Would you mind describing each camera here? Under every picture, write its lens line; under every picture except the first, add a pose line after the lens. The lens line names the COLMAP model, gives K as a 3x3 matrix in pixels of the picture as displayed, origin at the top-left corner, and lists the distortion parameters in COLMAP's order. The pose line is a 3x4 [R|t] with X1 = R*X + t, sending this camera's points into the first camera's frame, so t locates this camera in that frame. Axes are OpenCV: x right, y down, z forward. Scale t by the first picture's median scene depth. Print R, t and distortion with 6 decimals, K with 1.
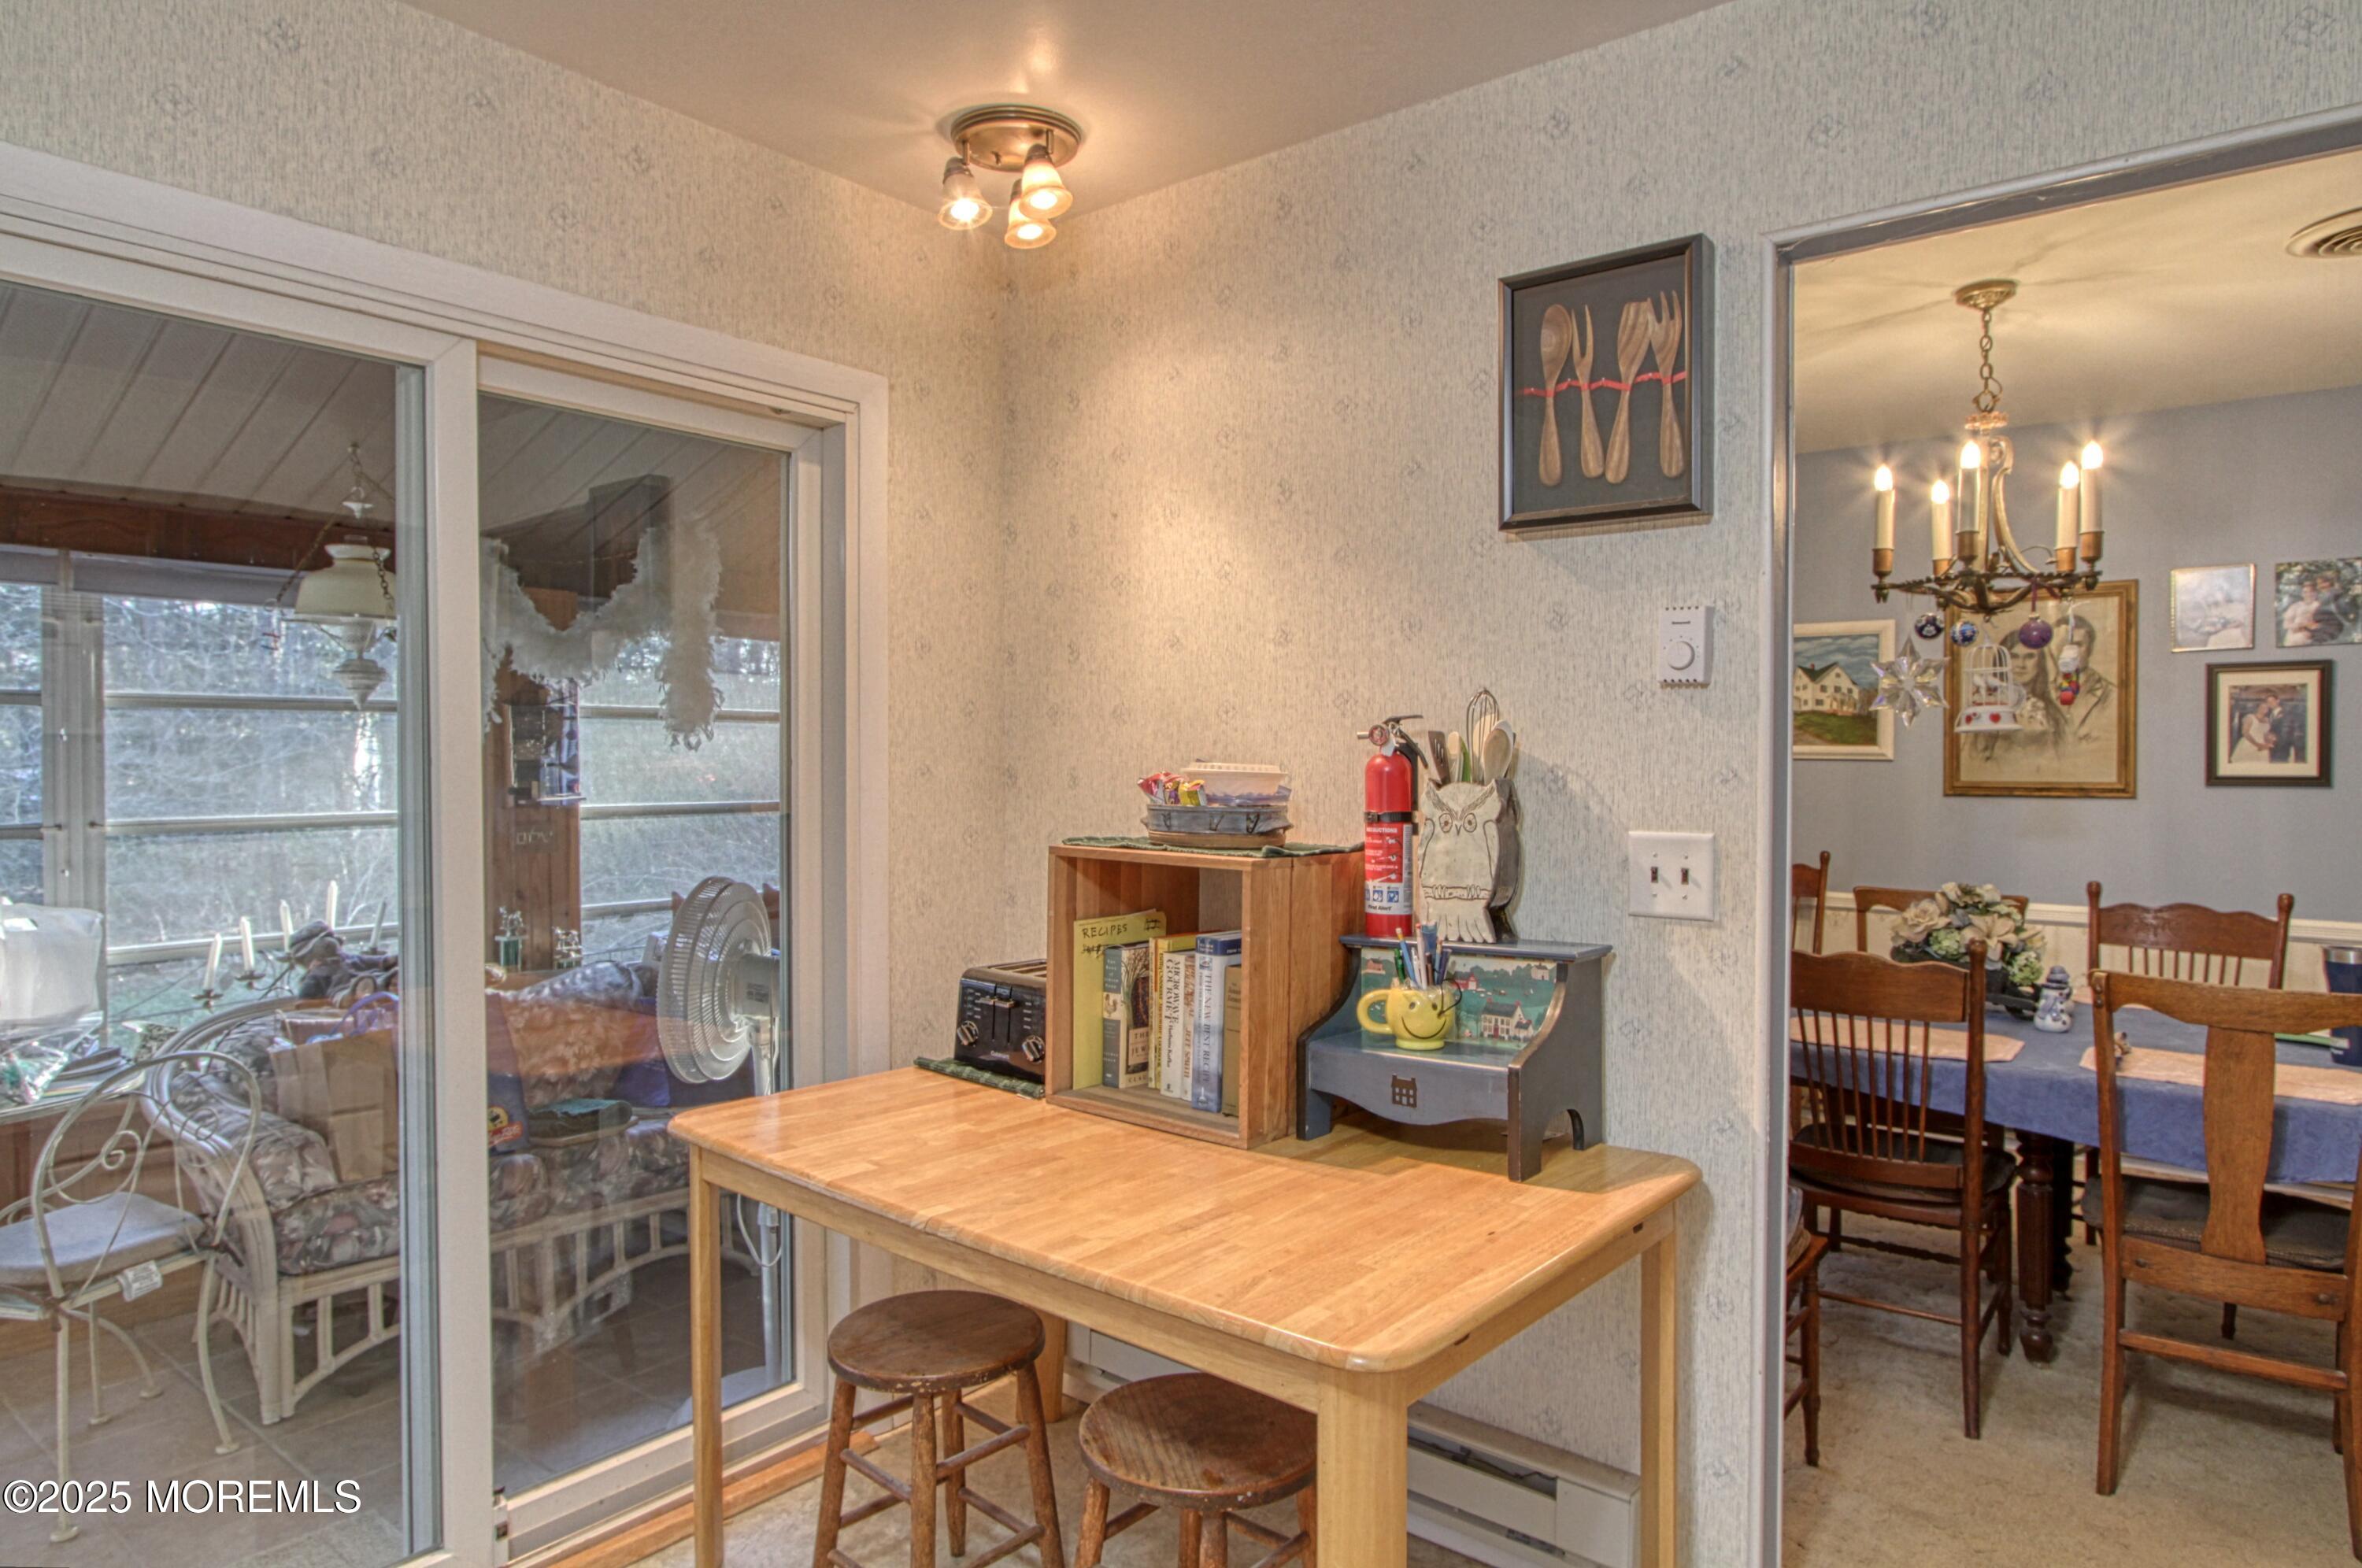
lens RADIAL K [[1432.3, 0, 1181.0], [0, 1432.3, 784.0], [0, 0, 1]] dist [-0.006264, -0.001829]
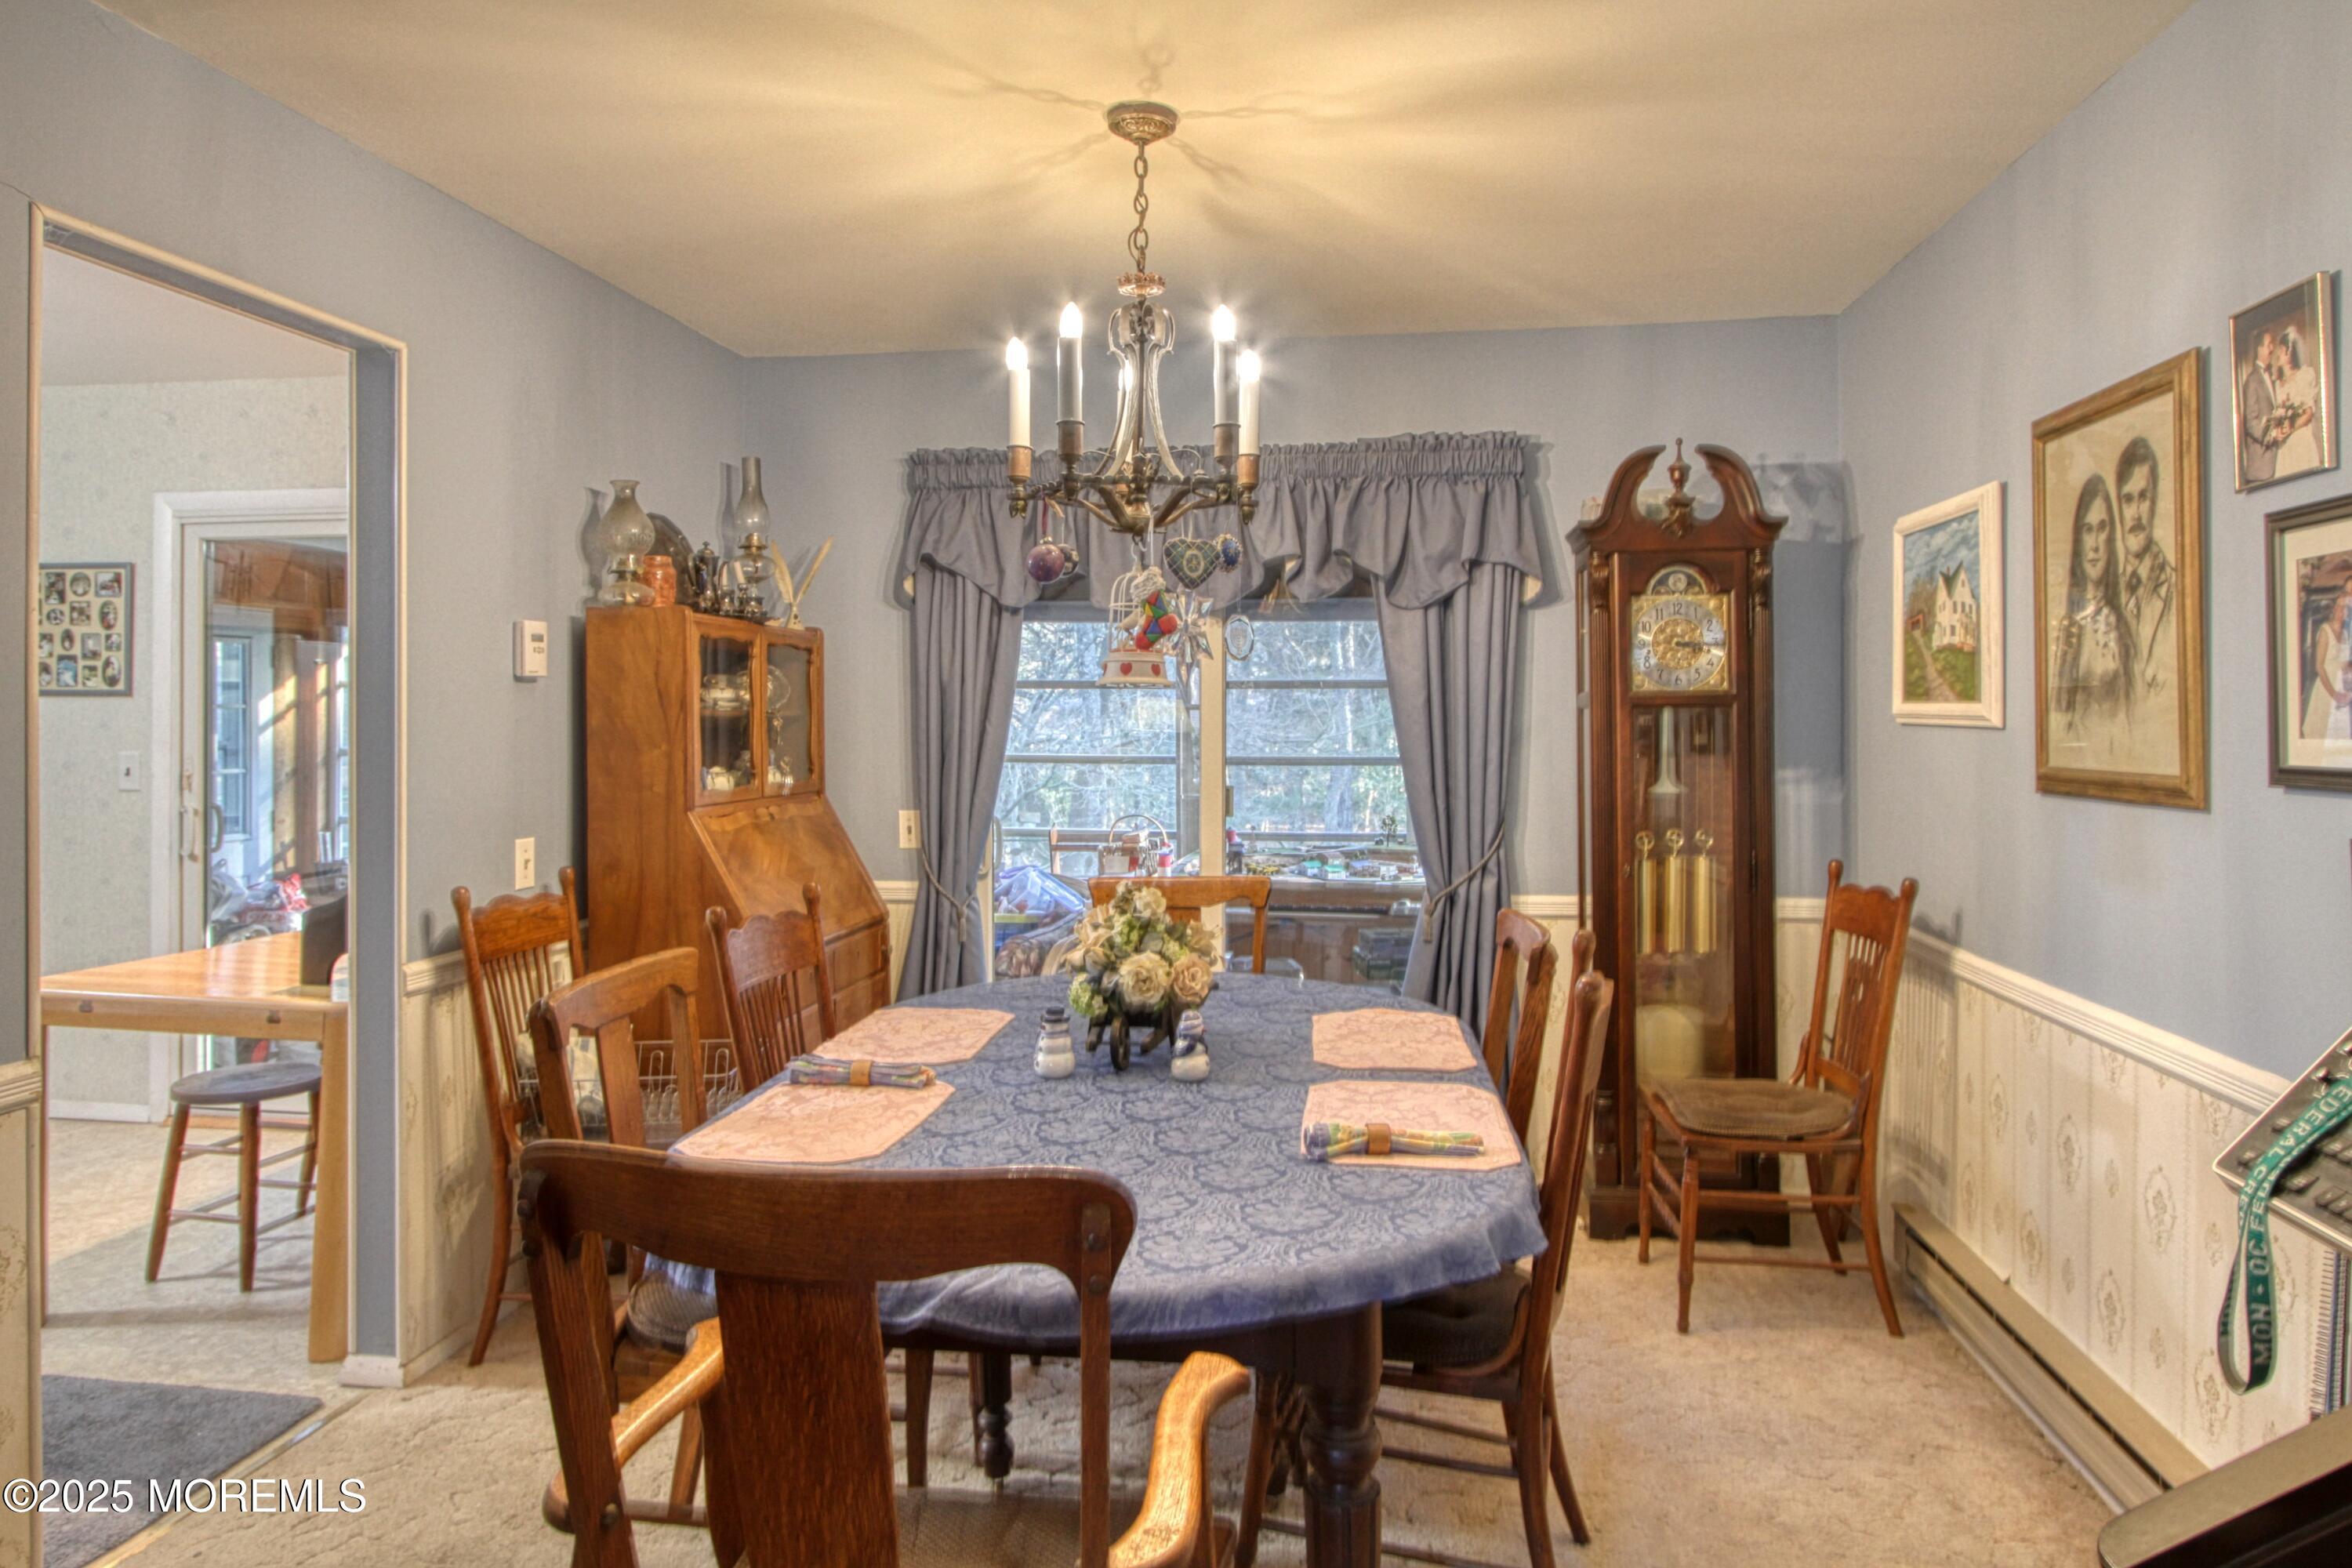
lens RADIAL K [[1420.2, 0, 1172.5], [0, 1420.2, 707.3], [0, 0, 1]] dist [-0.005313, -0.002058]
pose [[0.486914, -0.006582, -0.873425, 0.939280], [-0.021761, 0.999570, -0.019663, -0.007166], [0.873179, 0.028581, 0.486562, 0.485836]]
